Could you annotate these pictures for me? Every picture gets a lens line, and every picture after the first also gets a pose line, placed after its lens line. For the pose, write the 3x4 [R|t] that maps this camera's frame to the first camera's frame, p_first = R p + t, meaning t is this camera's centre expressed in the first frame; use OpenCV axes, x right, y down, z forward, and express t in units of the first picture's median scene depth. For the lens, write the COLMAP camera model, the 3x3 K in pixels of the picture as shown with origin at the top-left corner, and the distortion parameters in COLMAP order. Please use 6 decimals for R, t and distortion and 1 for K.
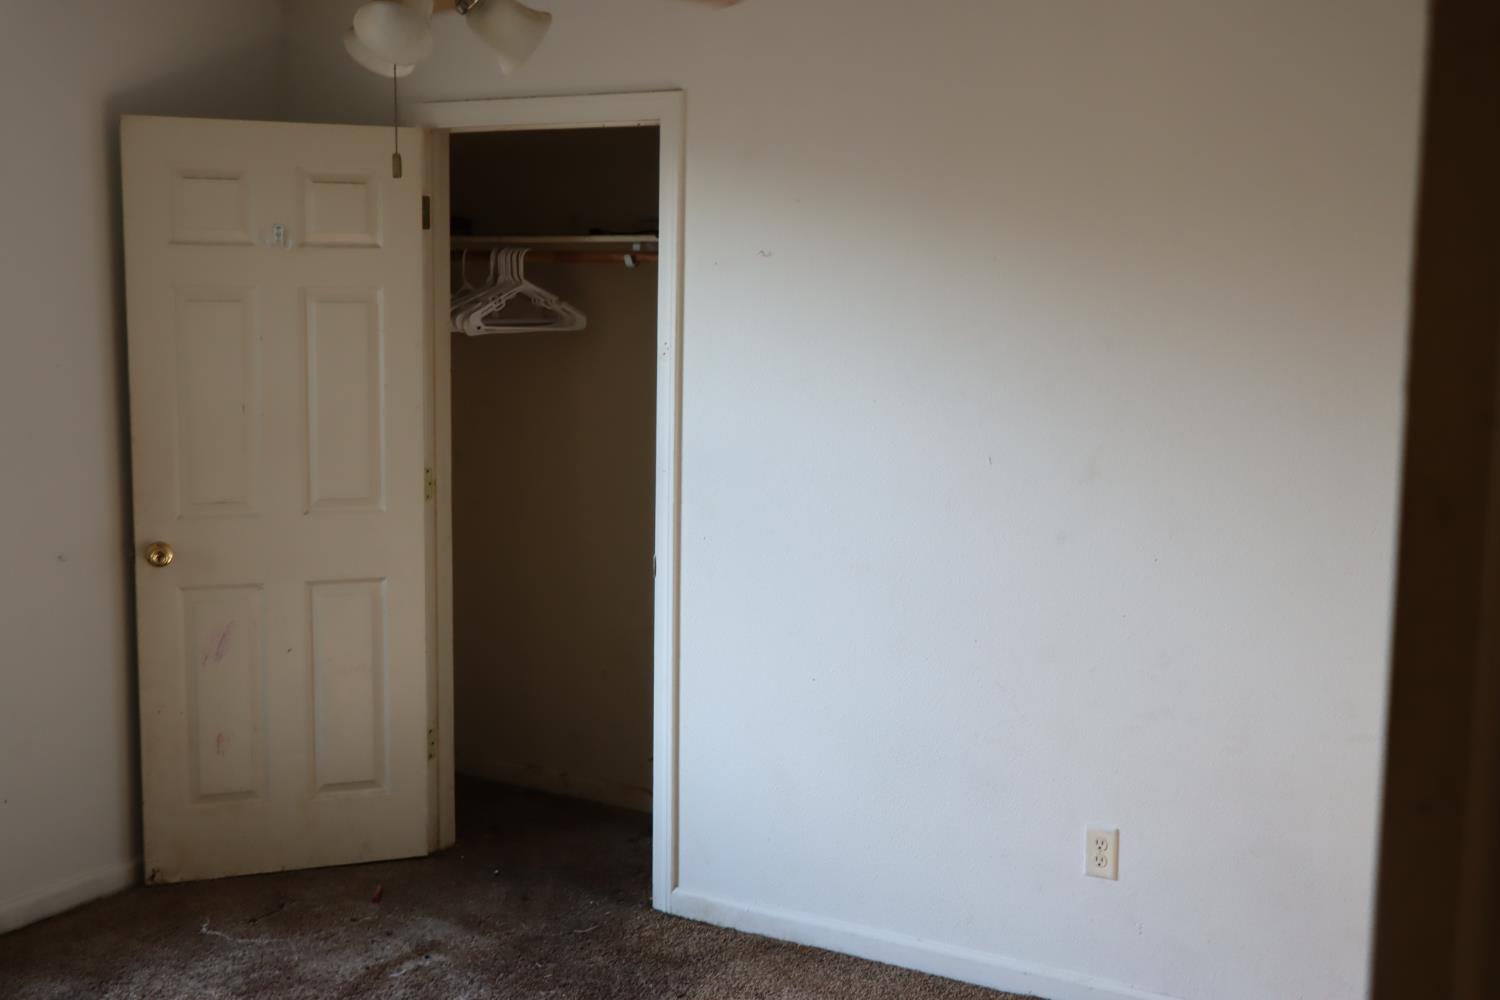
lens RADIAL K [[1732.2, 0, 748.5], [0, 1732.2, 513.6], [0, 0, 1]] dist [-0.076708, 0.339621]
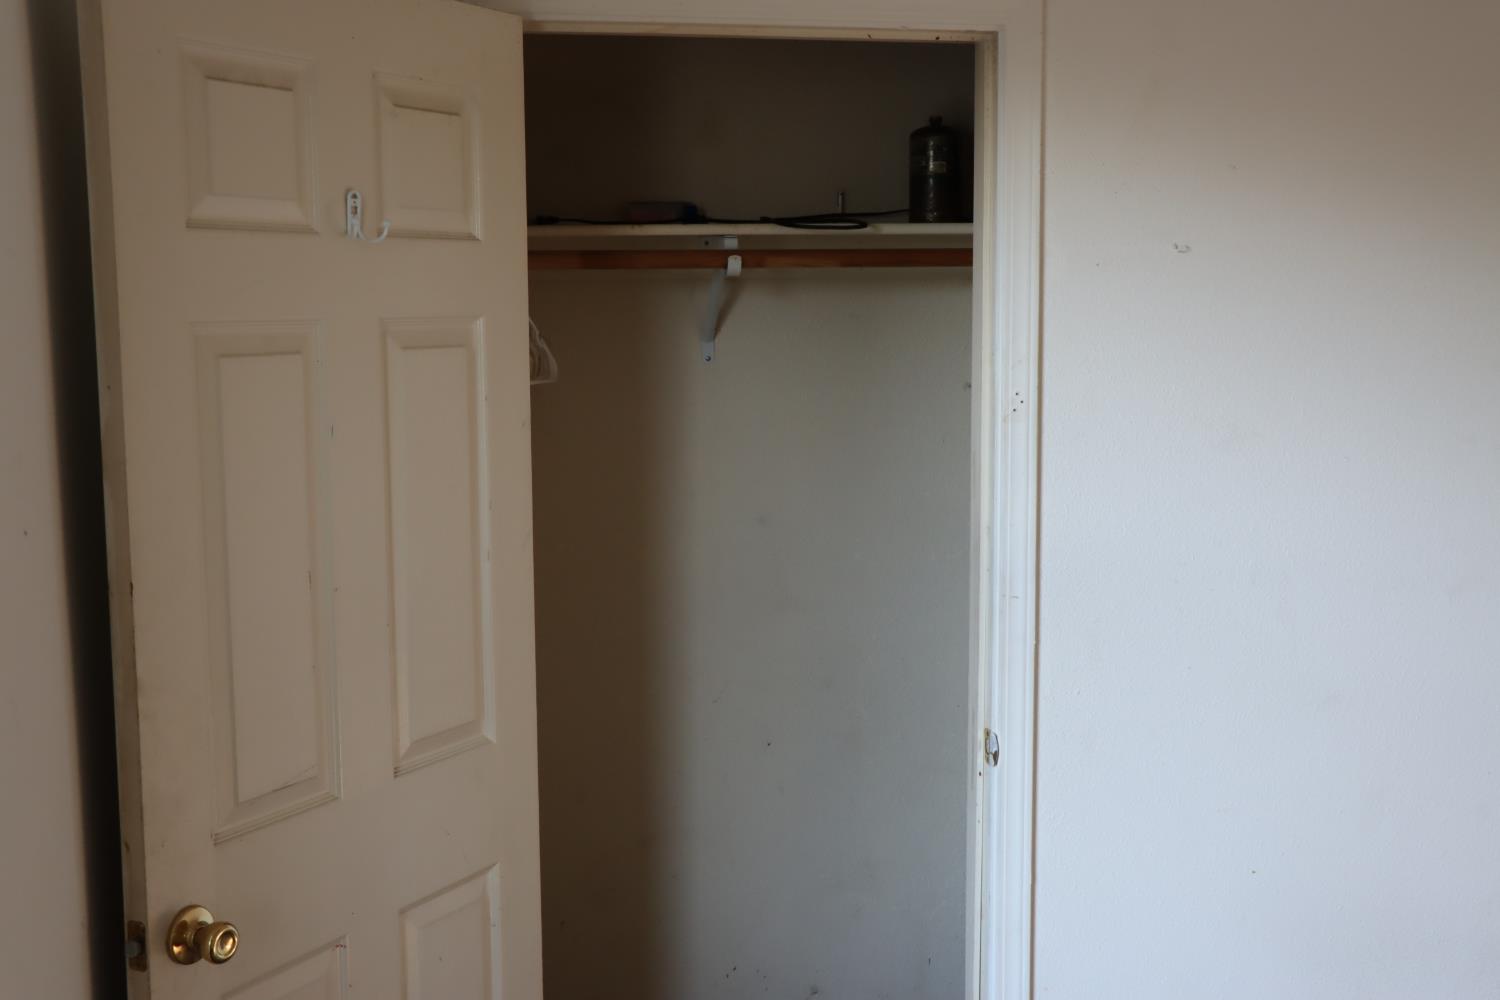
lens RADIAL K [[1732.2, 0, 748.5], [0, 1732.2, 513.6], [0, 0, 1]] dist [-0.076708, 0.339621]
pose [[0.756431, -0.098632, 0.646594, -0.507837], [0.107783, 0.993847, 0.025510, -0.078465], [-0.645132, 0.050395, 0.762408, 0.567077]]
